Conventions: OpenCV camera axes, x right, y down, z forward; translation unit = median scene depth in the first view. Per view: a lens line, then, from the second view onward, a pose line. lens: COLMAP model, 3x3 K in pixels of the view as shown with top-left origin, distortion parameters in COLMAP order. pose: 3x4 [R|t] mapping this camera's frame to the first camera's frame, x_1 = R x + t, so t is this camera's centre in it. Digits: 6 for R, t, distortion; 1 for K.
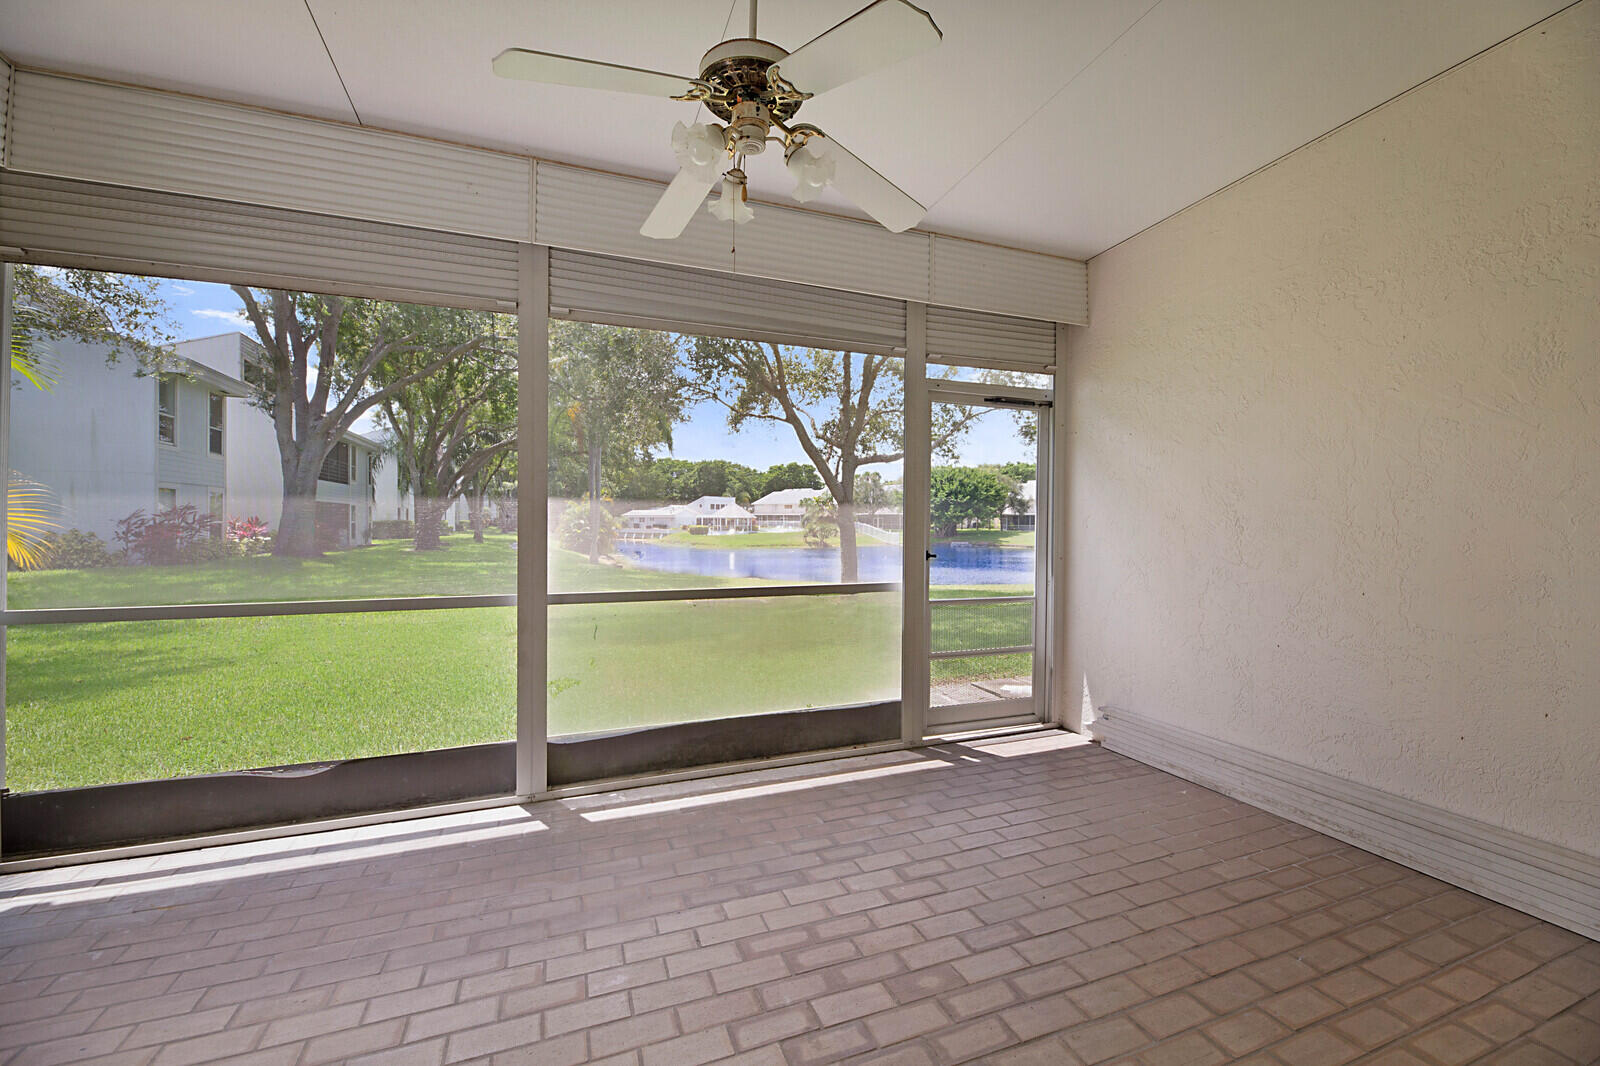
lens RADIAL K [[645.6, 0, 803.5], [0, 645.6, 524.8], [0, 0, 1]] dist [0.001759, -0.003583]
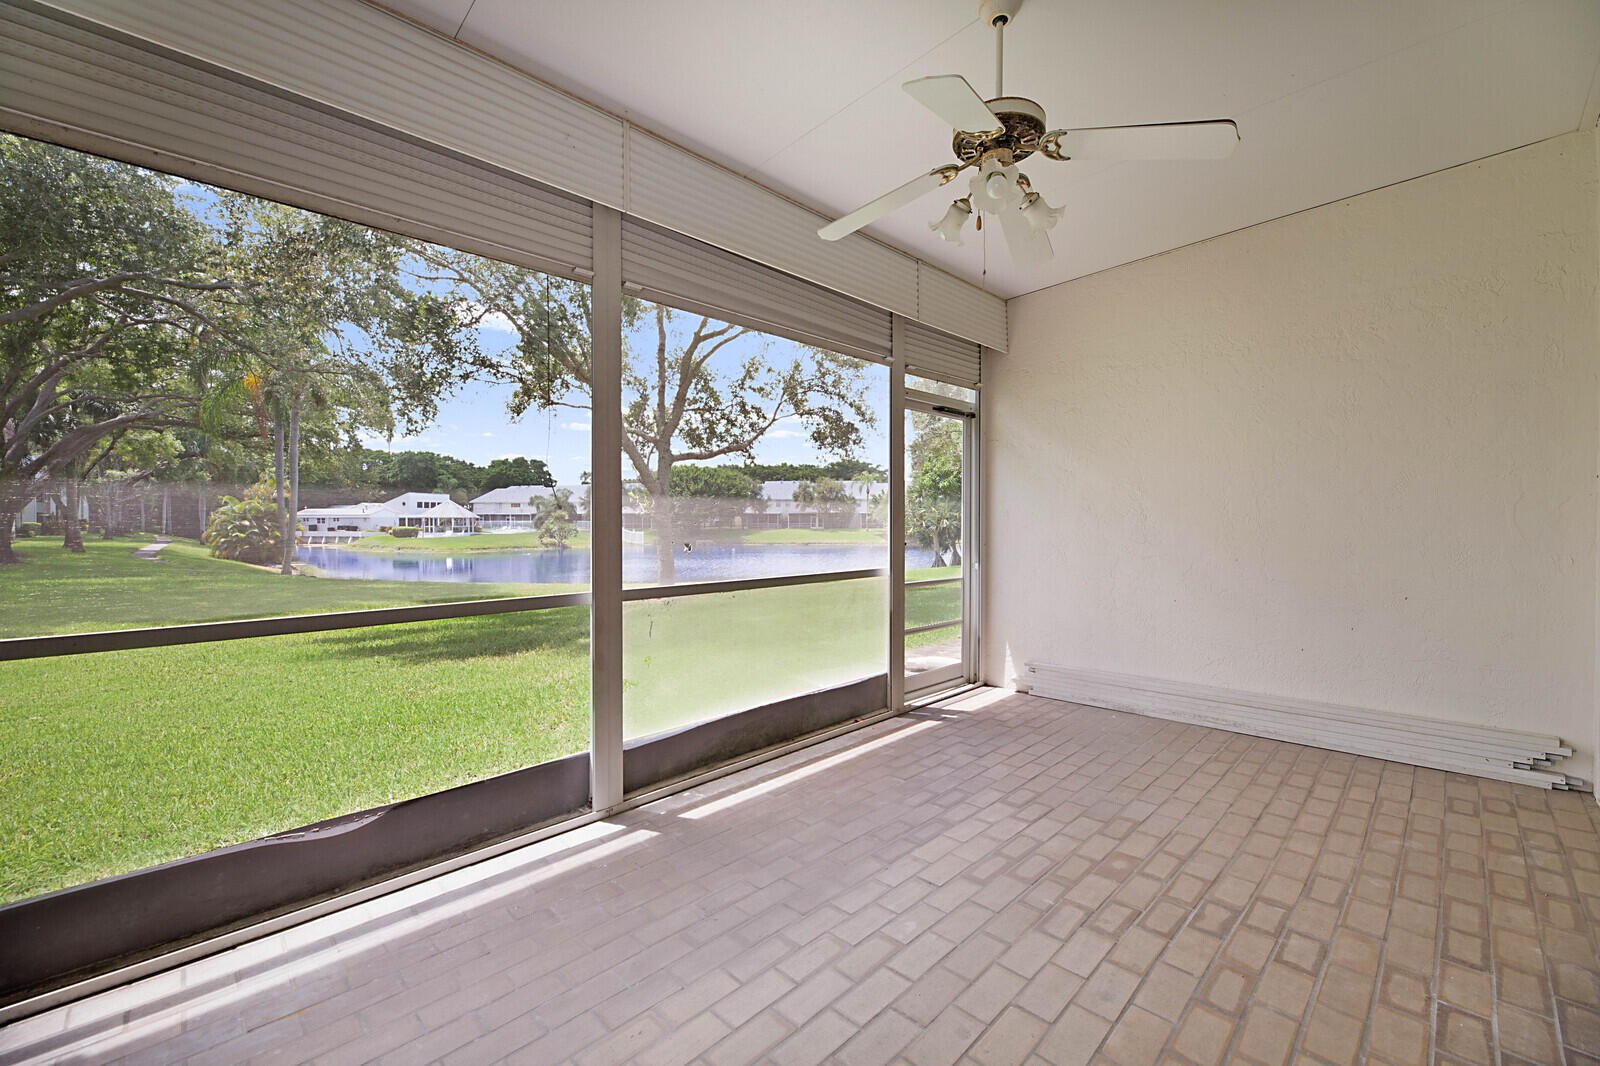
lens RADIAL K [[645.6, 0, 806.7], [0, 645.6, 525.4], [0, 0, 1]] dist [0.001759, -0.003583]
pose [[0.917169, -0.009254, 0.398390, -0.472522], [0.008329, 0.999957, 0.004051, 0.011190], [-0.398410, -0.000397, 0.917207, 0.036204]]
